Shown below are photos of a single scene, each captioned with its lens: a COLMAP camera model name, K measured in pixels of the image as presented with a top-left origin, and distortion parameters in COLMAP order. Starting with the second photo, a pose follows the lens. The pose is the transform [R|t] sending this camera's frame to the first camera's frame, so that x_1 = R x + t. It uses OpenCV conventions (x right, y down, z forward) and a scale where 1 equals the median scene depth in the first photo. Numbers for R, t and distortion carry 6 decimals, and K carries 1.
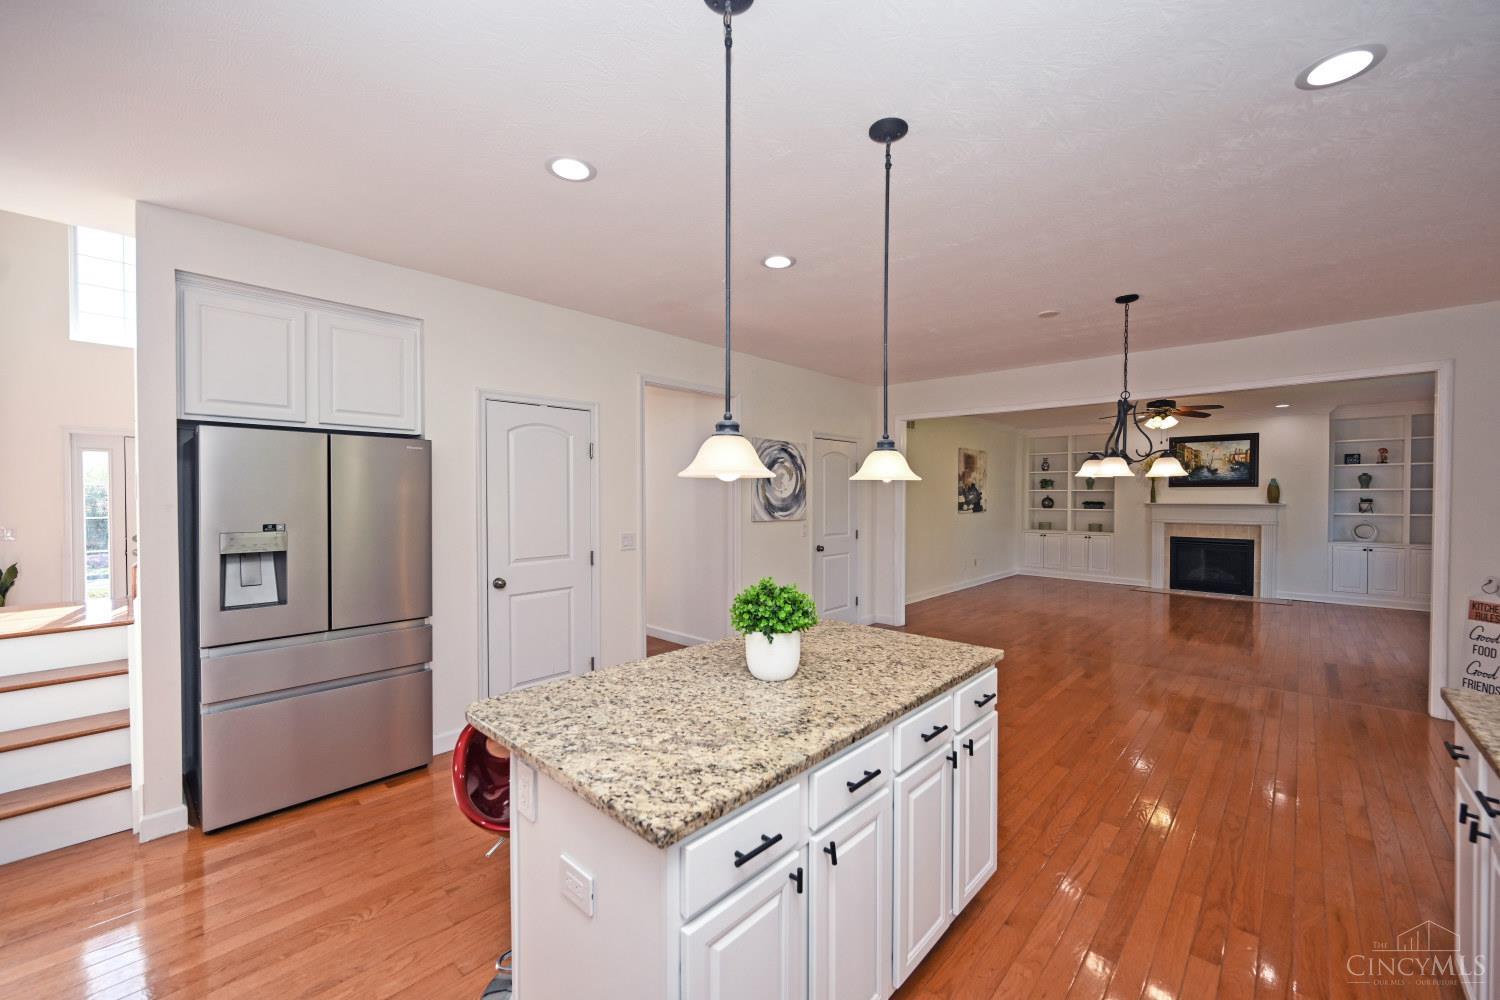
lens RADIAL K [[587.5, 0, 750.0], [0, 587.5, 500.0], [0, 0, 1]] dist [-0.007399, 0.000352]
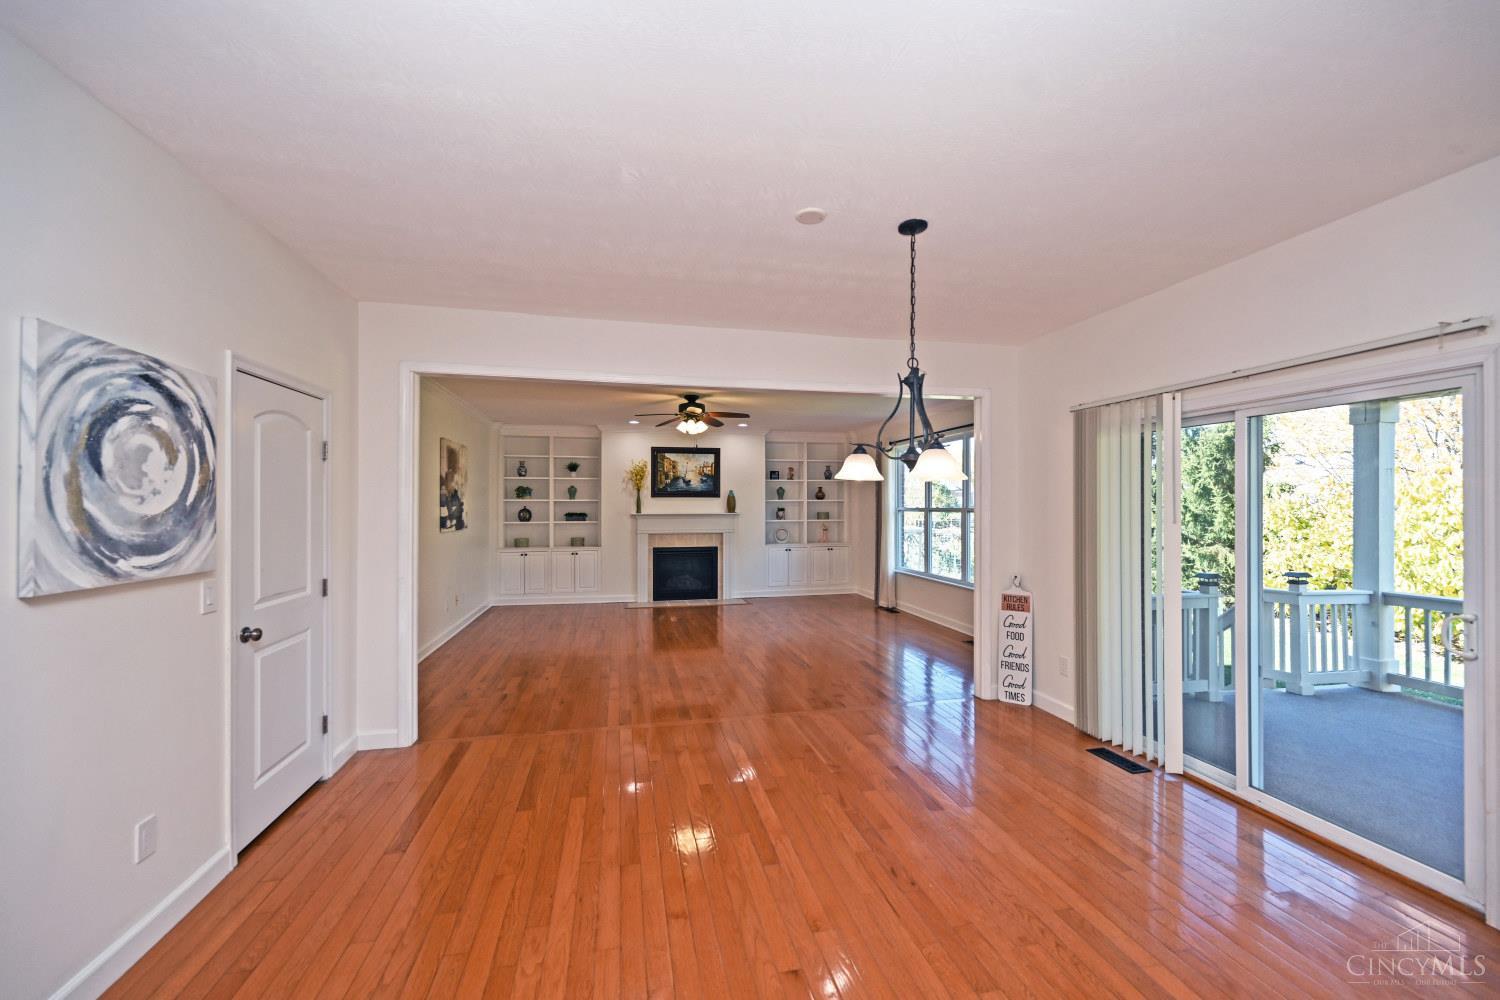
lens RADIAL K [[601.9, 0, 754.3], [0, 601.9, 501.1], [0, 0, 1]] dist [0.000969, -0.000079]
pose [[0.558251, 0.003567, 0.829665, -0.025622], [0.009463, 0.999898, -0.010666, -0.003421], [-0.829618, 0.013805, 0.558160, 0.319270]]
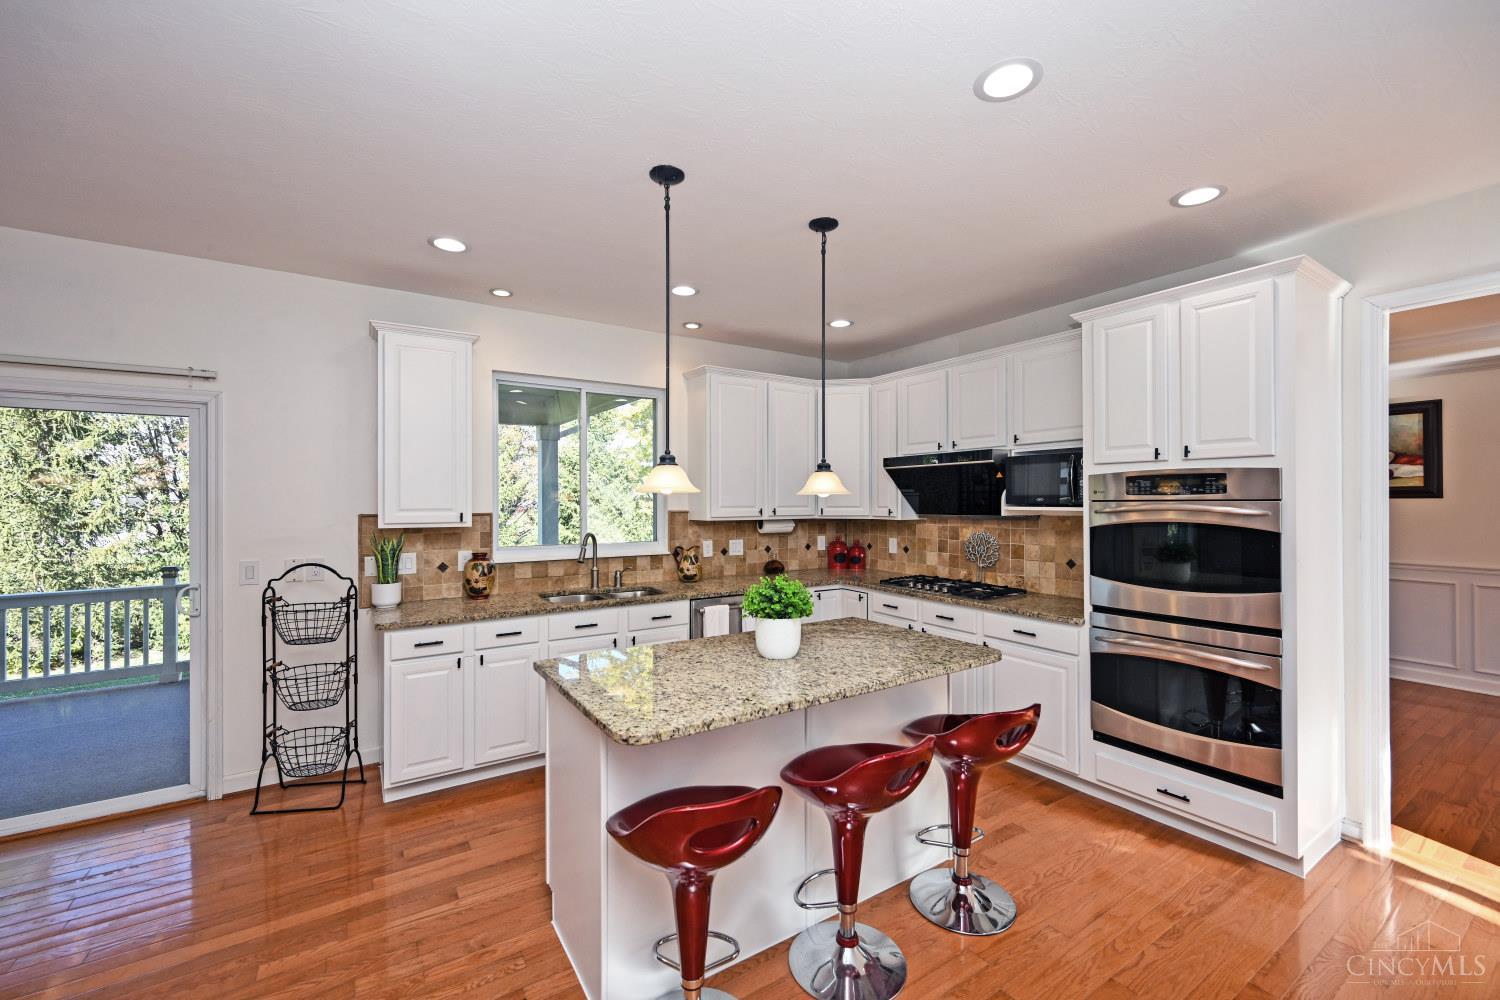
lens RADIAL K [[611.5, 0, 750.0], [0, 611.5, 500.0], [0, 0, 1]] dist [-0.001988, -0.000249]
pose [[-0.973297, 0.000135, 0.229549, -0.041448], [0.002579, 0.999943, 0.010344, -0.007160], [-0.229534, 0.010660, -0.973242, 0.479179]]
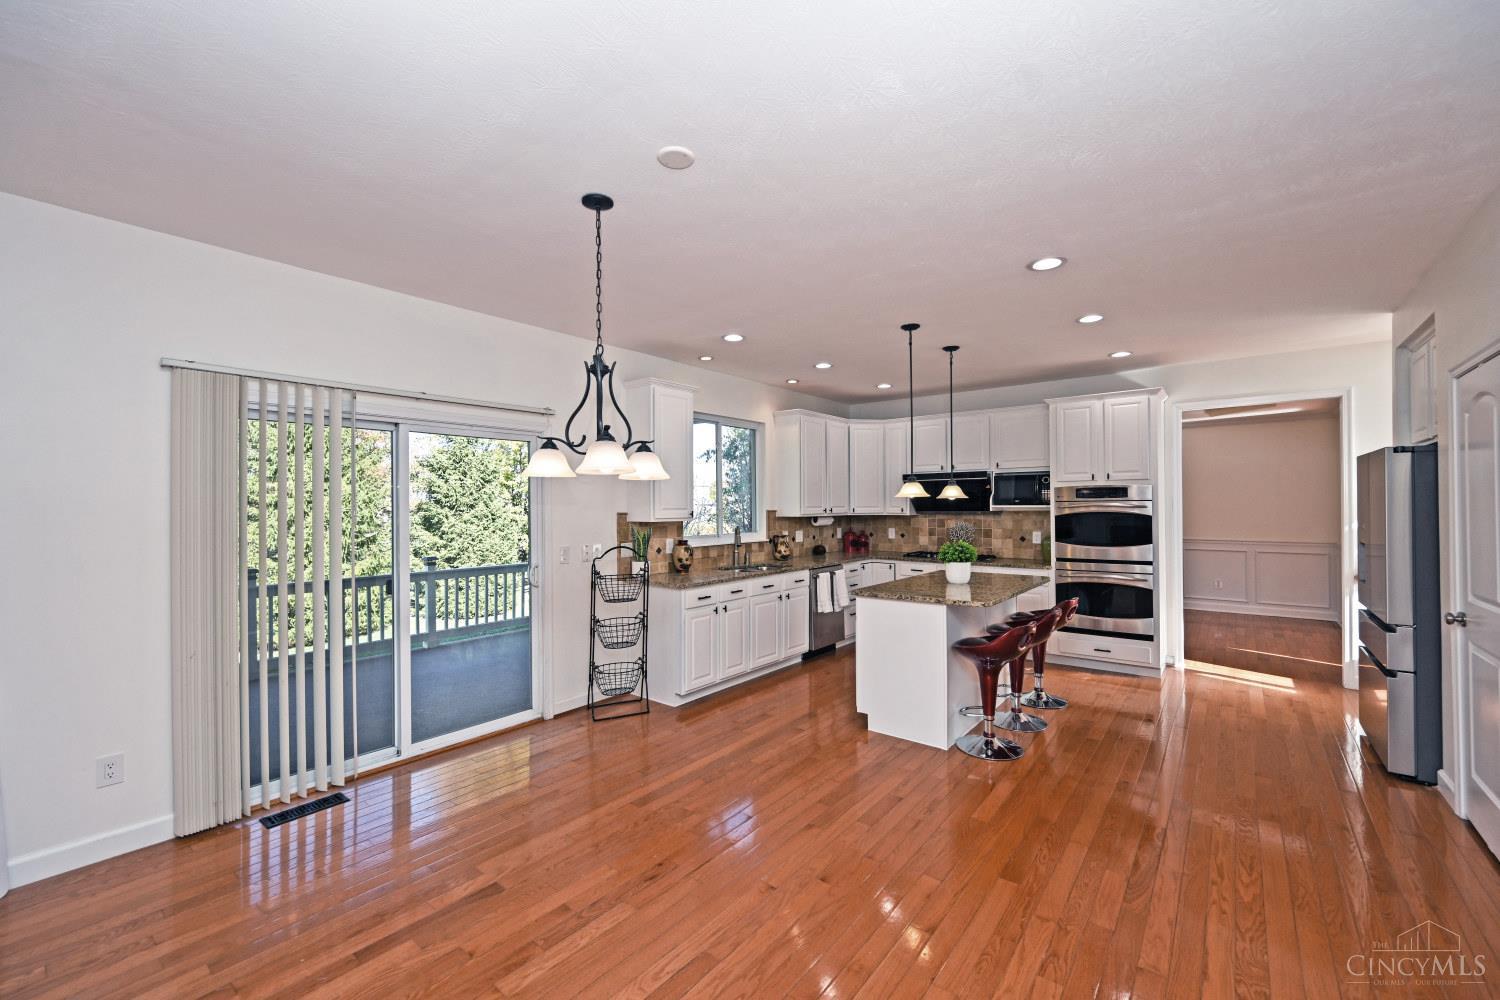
lens RADIAL K [[611.5, 0, 750.0], [0, 611.5, 500.0], [0, 0, 1]] dist [-0.001988, -0.000249]
pose [[-0.996552, 0.003598, -0.082898, 0.225061], [0.003345, 0.999989, 0.003192, -0.007108], [0.082908, 0.002903, -0.996553, 0.711609]]
